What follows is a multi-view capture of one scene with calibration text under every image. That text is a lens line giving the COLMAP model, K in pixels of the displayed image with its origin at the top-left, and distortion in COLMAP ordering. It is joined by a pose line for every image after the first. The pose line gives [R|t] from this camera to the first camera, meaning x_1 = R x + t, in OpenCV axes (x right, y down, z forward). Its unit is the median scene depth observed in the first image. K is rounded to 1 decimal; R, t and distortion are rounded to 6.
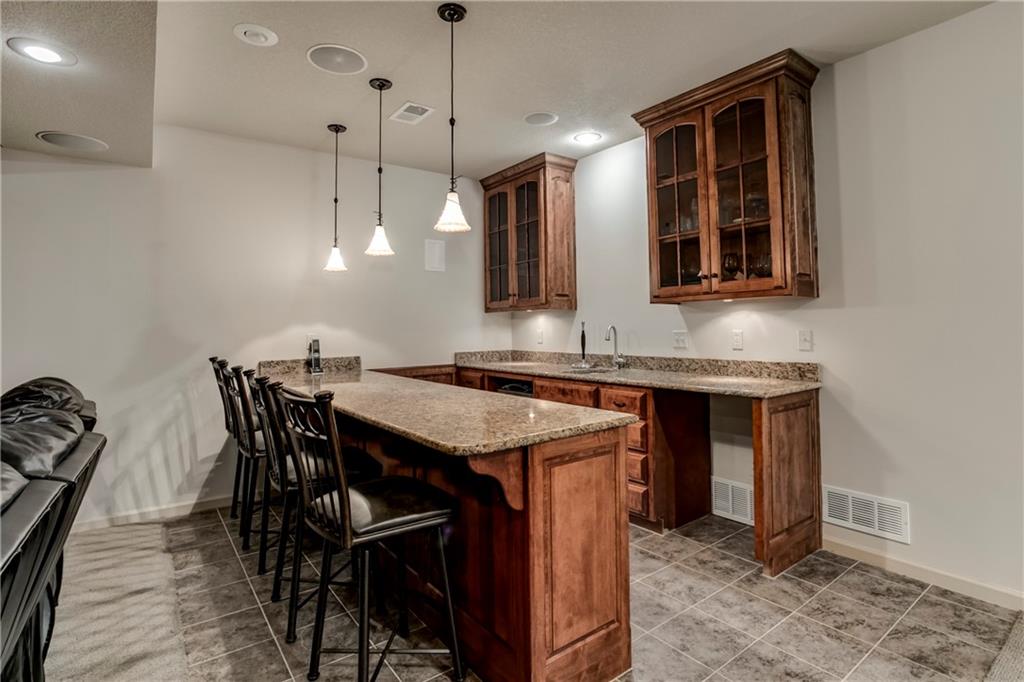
lens RADIAL K [[509.3, 0, 513.3], [0, 509.3, 315.8], [0, 0, 1]] dist [-0.023309, -0.000423]
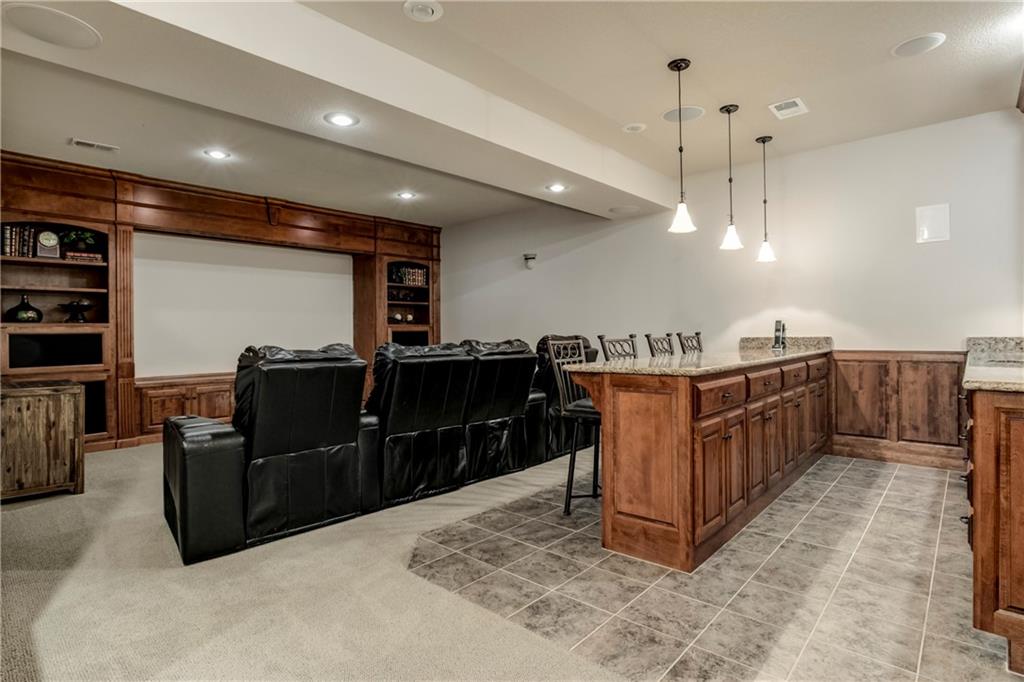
lens RADIAL K [[528.3, 0, 521.0], [0, 528.3, 328.7], [0, 0, 1]] dist [-0.004384, 0.000378]
pose [[0.212347, 0.004033, -0.977186, 1.233609], [0.029871, 0.999497, 0.010616, 0.064328], [0.976738, -0.031444, 0.212120, 0.298501]]
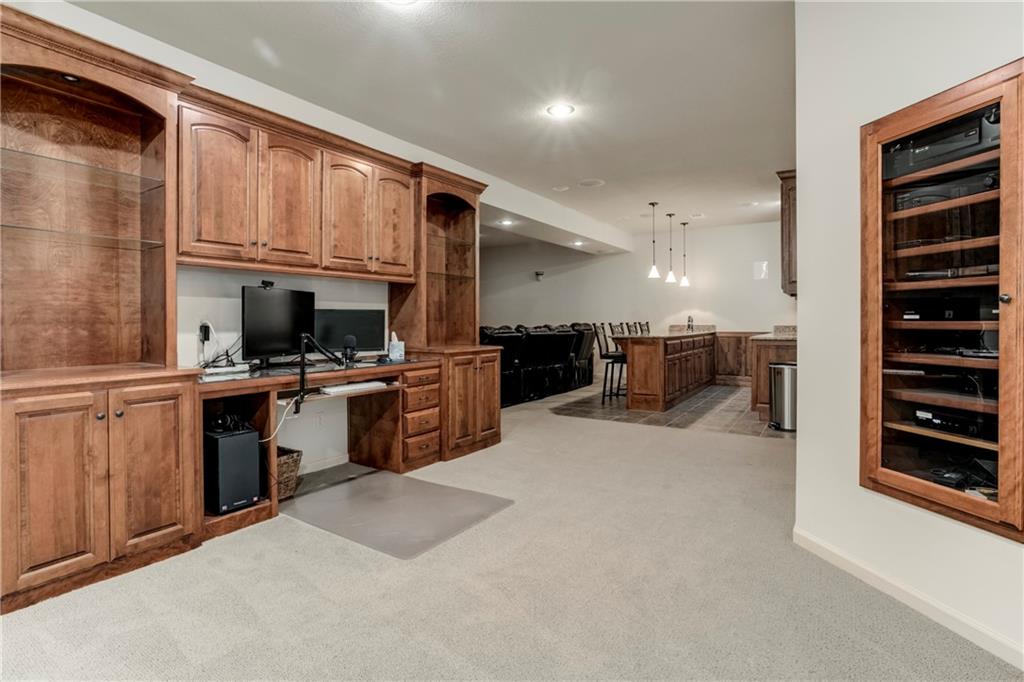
lens RADIAL K [[509.3, 0, 513.3], [0, 509.3, 315.8], [0, 0, 1]] dist [-0.023309, -0.000423]
pose [[0.352517, 0.002906, -0.935801, 2.609024], [0.018327, 0.999782, 0.010008, 0.017187], [0.935626, -0.020678, 0.352387, -0.933116]]
